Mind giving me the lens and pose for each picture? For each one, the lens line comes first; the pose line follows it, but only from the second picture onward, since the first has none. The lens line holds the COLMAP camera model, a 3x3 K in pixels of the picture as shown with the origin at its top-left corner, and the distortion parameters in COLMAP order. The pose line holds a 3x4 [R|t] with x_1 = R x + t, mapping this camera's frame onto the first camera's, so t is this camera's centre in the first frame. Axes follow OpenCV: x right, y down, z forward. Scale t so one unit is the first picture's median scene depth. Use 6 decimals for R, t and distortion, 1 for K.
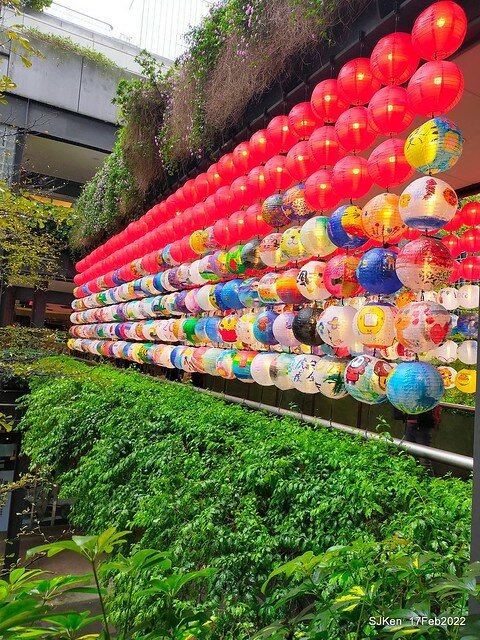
lens RADIAL K [[483.7, 0, 241.9], [0, 483.7, 319.2], [0, 0, 1]] dist [0.032151, -0.031124]
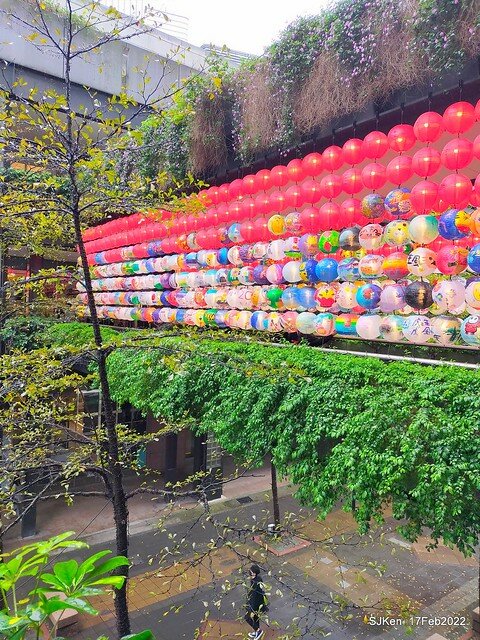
lens RADIAL K [[483.7, 0, 239.3], [0, 483.7, 319.7], [0, 0, 1]] dist [0.032151, -0.031124]
pose [[0.989046, -0.039778, 0.142147, -0.400645], [0.027149, 0.995598, 0.089705, -0.038752], [-0.145090, -0.084863, 0.985772, -0.216993]]
